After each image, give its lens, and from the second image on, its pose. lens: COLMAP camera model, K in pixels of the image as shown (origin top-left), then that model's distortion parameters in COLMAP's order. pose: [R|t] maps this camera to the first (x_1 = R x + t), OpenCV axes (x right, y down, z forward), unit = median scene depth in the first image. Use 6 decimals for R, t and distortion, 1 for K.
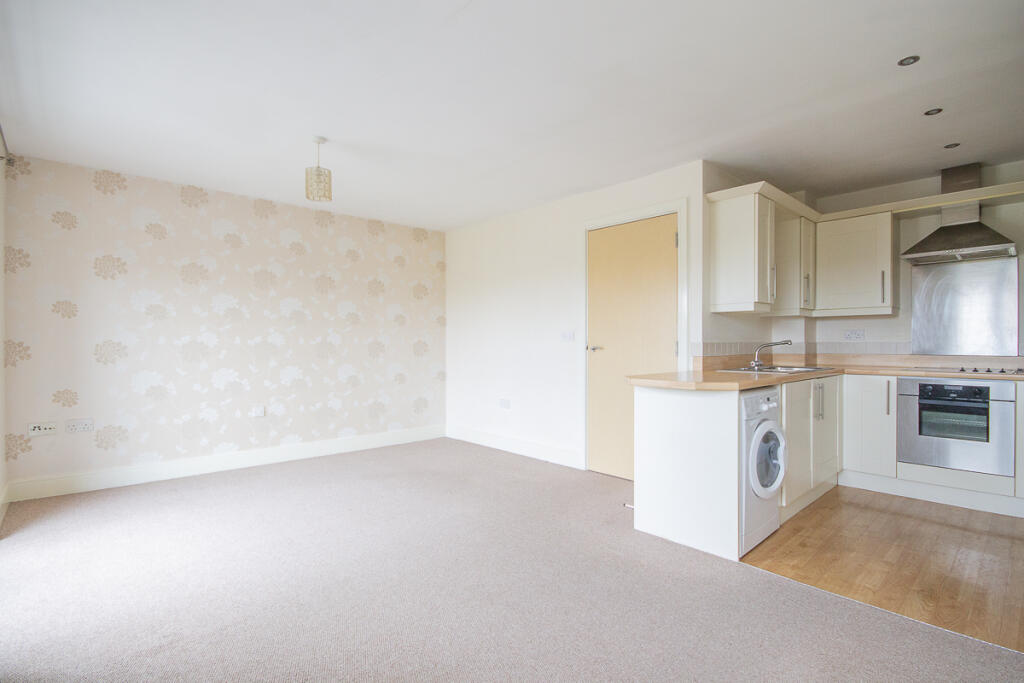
lens RADIAL K [[497.1, 0, 511.3], [0, 497.1, 342.7], [0, 0, 1]] dist [0.002568, -0.000134]
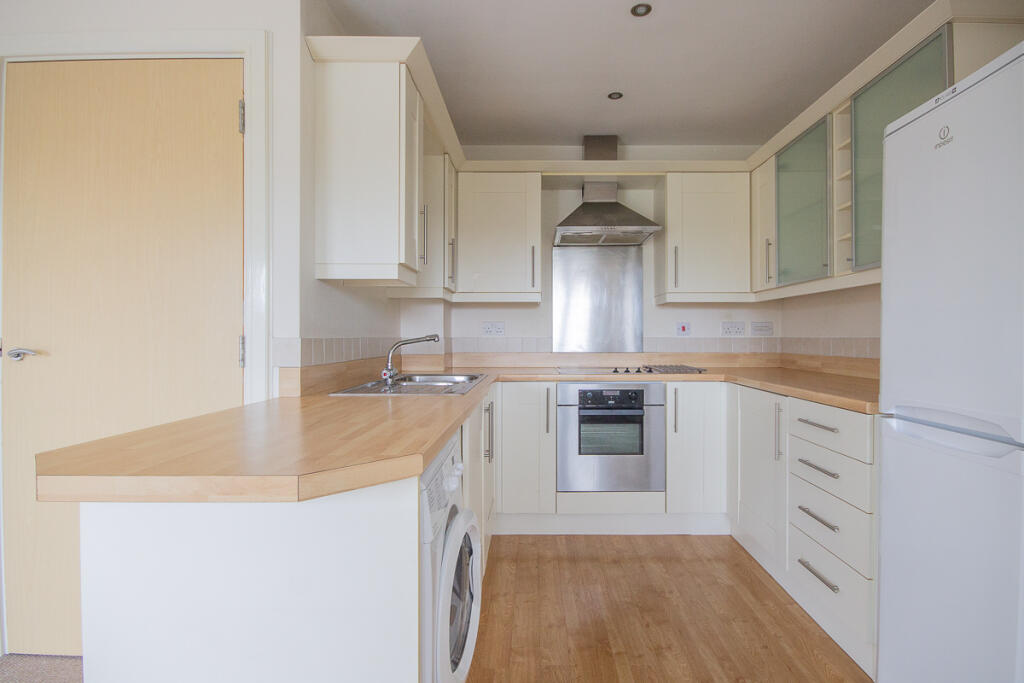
lens RADIAL K [[497.1, 0, 528.9], [0, 497.1, 336.8], [0, 0, 1]] dist [0.002568, -0.000134]
pose [[0.676400, 0.001852, 0.736532, 0.177203], [0.000275, 0.999996, -0.002768, 0.000037], [-0.736534, 0.002075, 0.676397, 0.504988]]
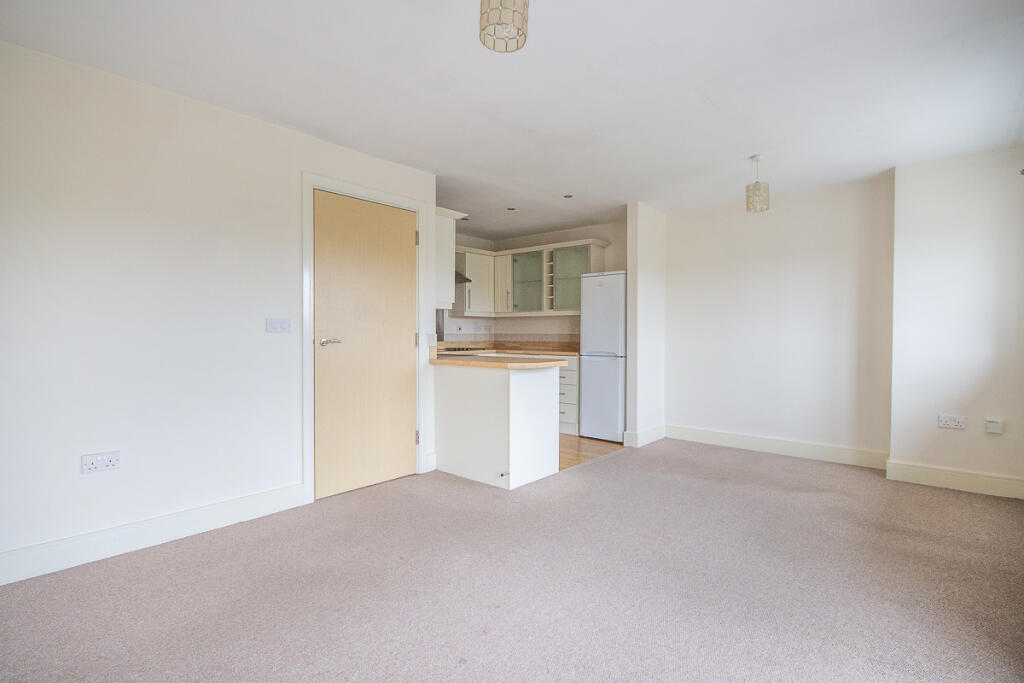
lens RADIAL K [[497.1, 0, 514.1], [0, 497.1, 336.8], [0, 0, 1]] dist [0.002568, -0.000134]
pose [[-0.113613, -0.007312, 0.993498, -0.774700], [0.001751, 0.999970, 0.007560, -0.002566], [-0.993524, 0.002598, -0.113597, 0.942700]]
